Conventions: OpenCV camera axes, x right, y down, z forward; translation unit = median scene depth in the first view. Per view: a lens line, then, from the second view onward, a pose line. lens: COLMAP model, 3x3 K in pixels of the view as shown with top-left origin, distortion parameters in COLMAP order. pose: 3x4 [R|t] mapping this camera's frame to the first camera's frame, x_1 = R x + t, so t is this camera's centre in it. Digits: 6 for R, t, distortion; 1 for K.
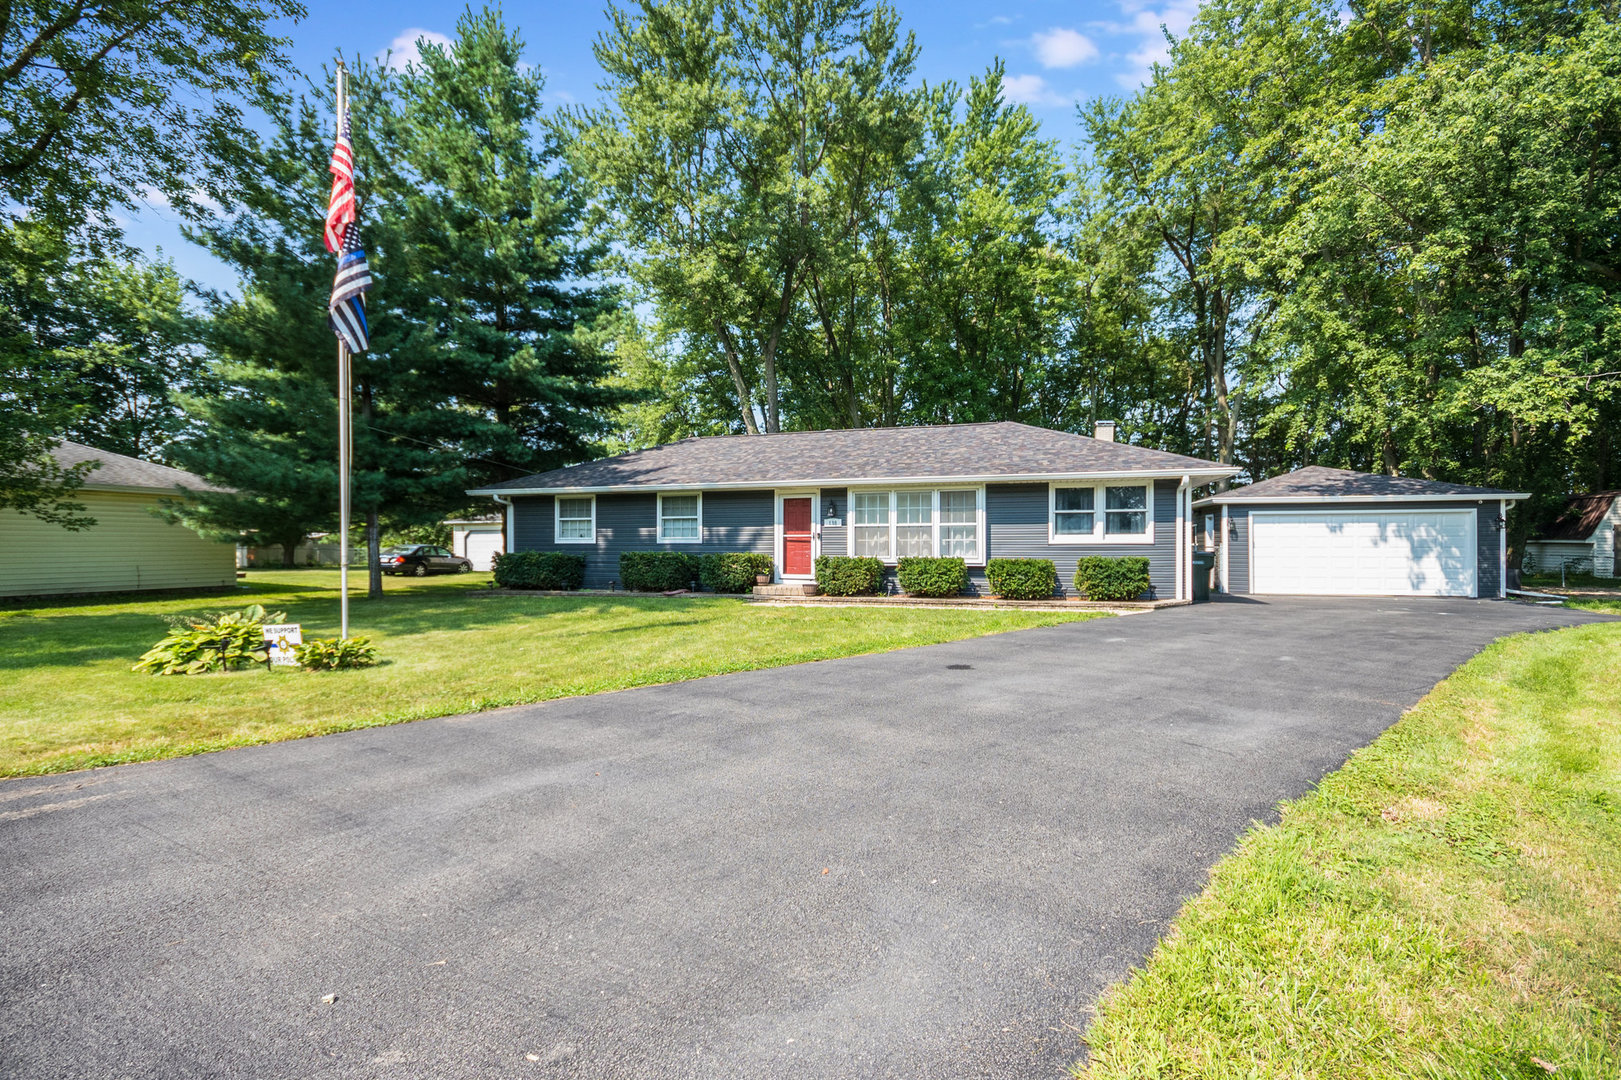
lens RADIAL K [[707.5, 0, 821.6], [0, 707.5, 544.8], [0, 0, 1]] dist [0.003356, -0.004320]
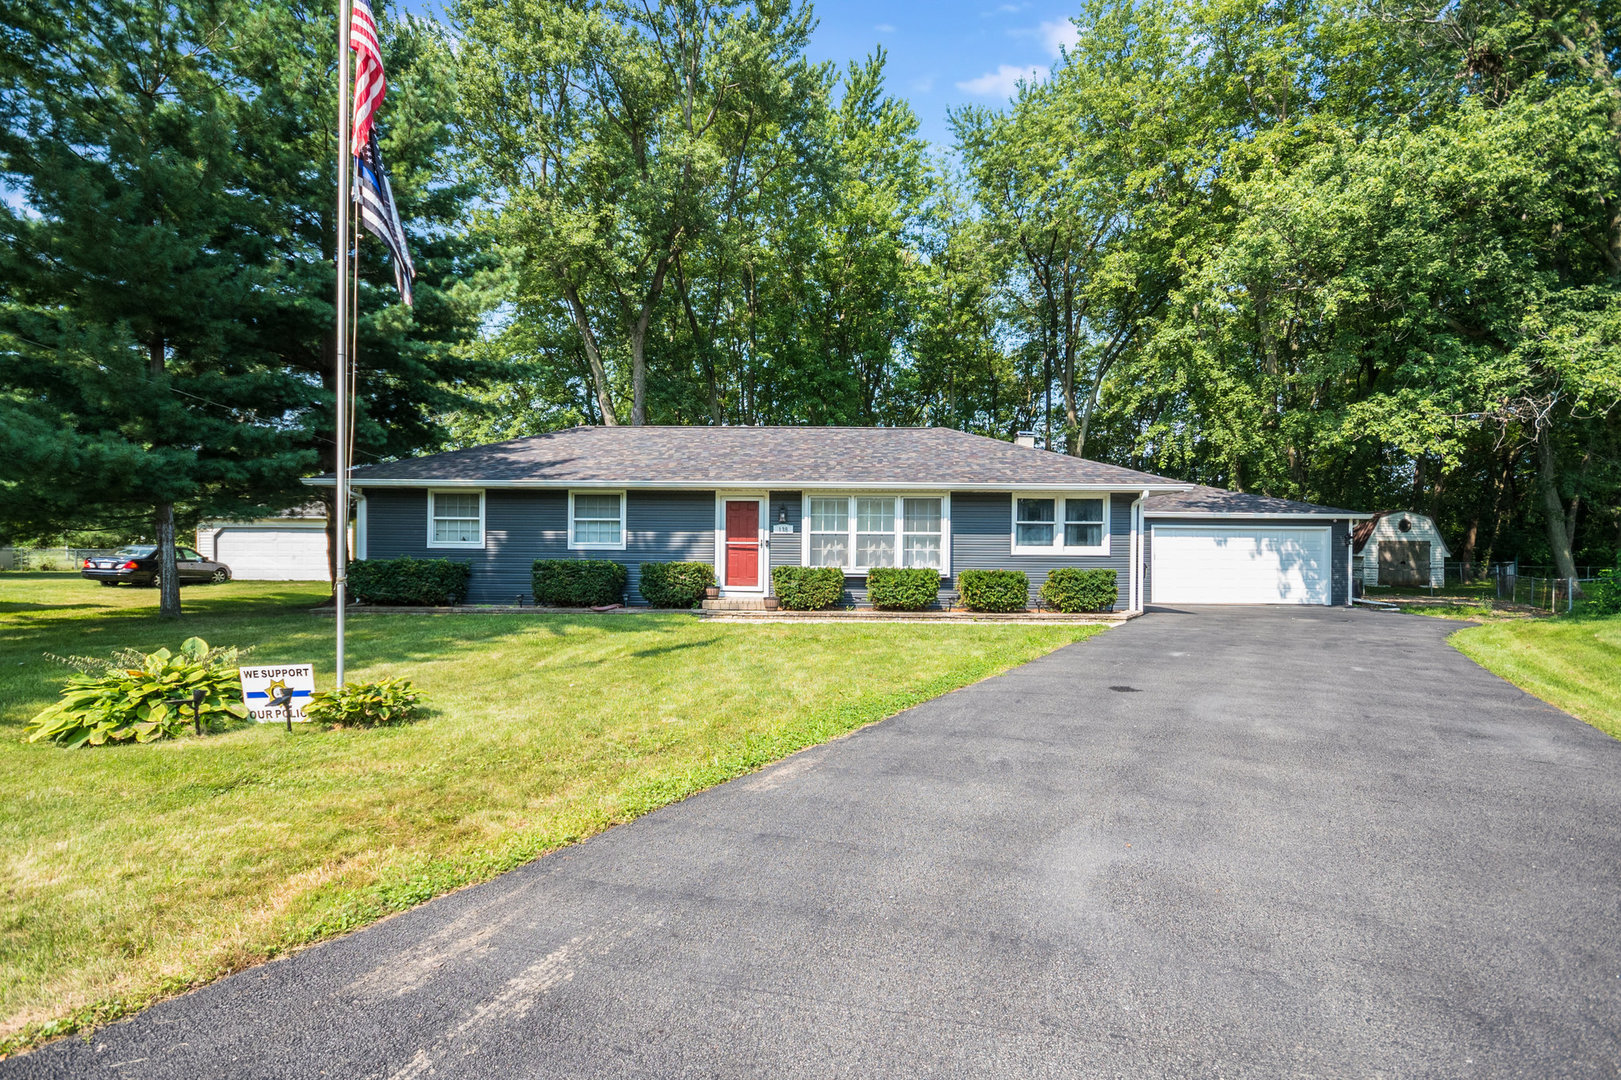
lens RADIAL K [[756.6, 0, 806.2], [0, 756.6, 549.7], [0, 0, 1]] dist [0.008202, -0.000757]
pose [[0.964409, 0.010518, 0.264205, -0.207372], [-0.010606, 0.999943, -0.001092, -0.003940], [-0.264201, -0.001749, 0.964466, 0.054767]]
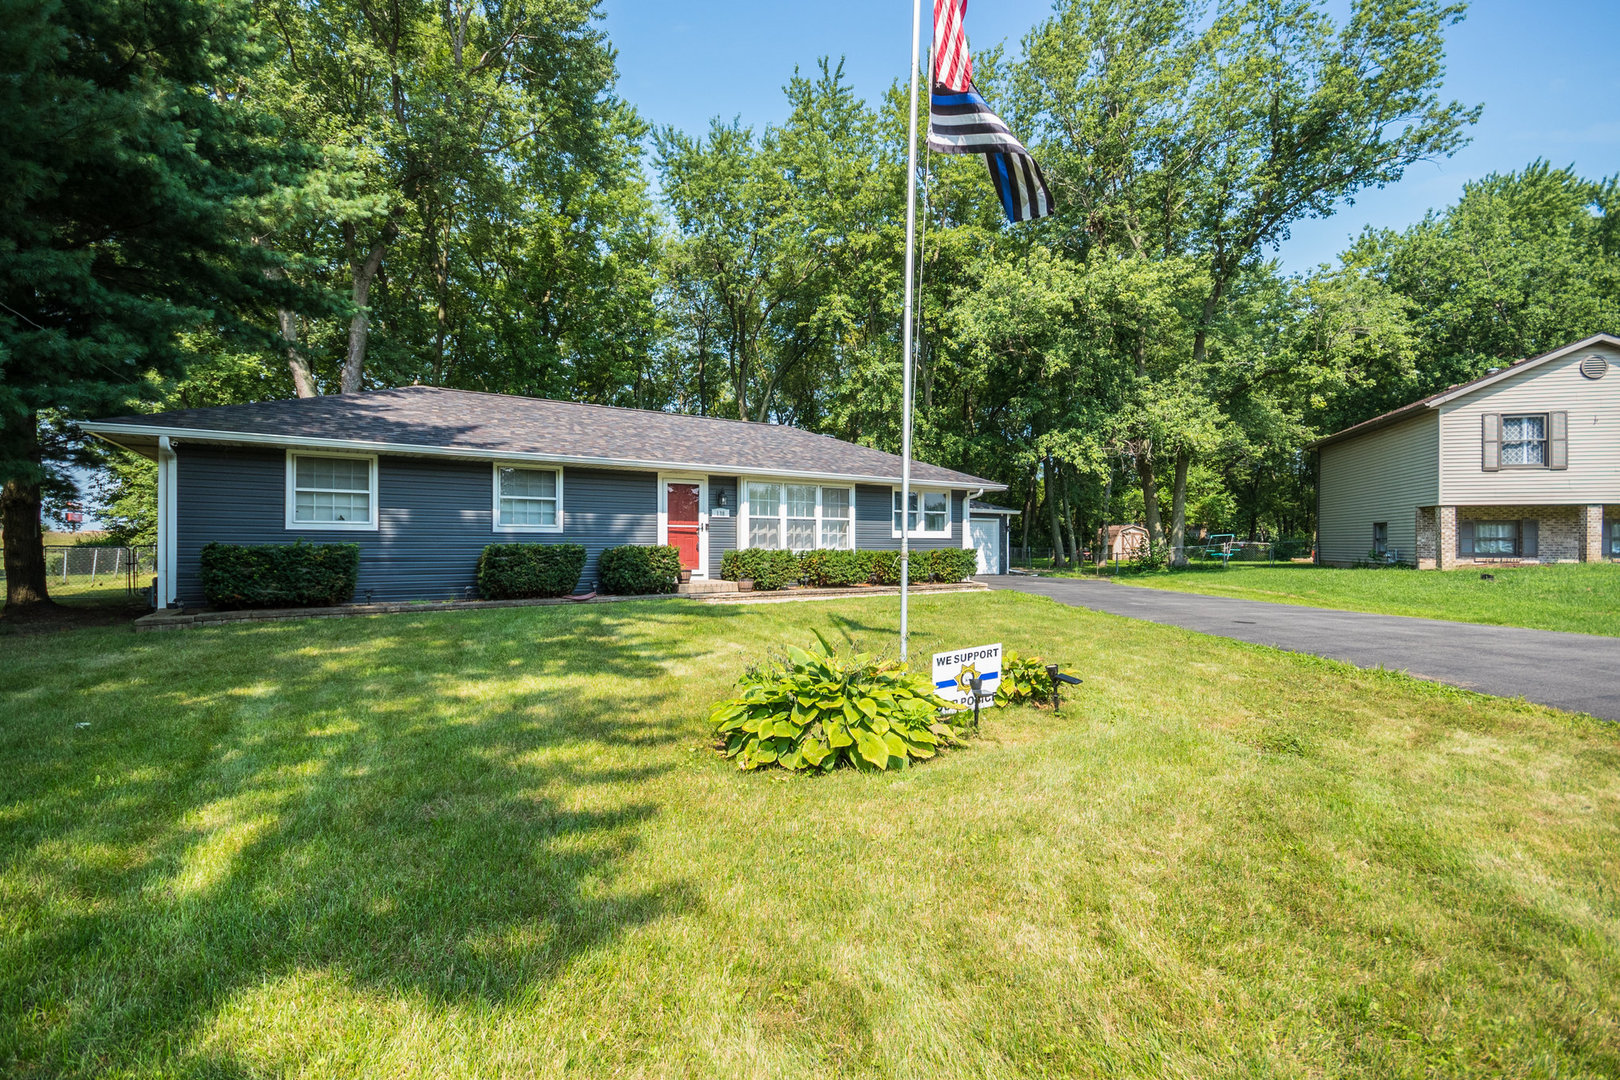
lens RADIAL K [[707.0, 0, 806.5], [0, 707.0, 539.1], [0, 0, 1]] dist [0.003356, -0.004320]
pose [[0.643607, 0.009017, 0.765303, -0.607733], [-0.006590, 0.999959, -0.006240, 0.007844], [-0.765328, -0.001028, 0.643640, 0.310251]]
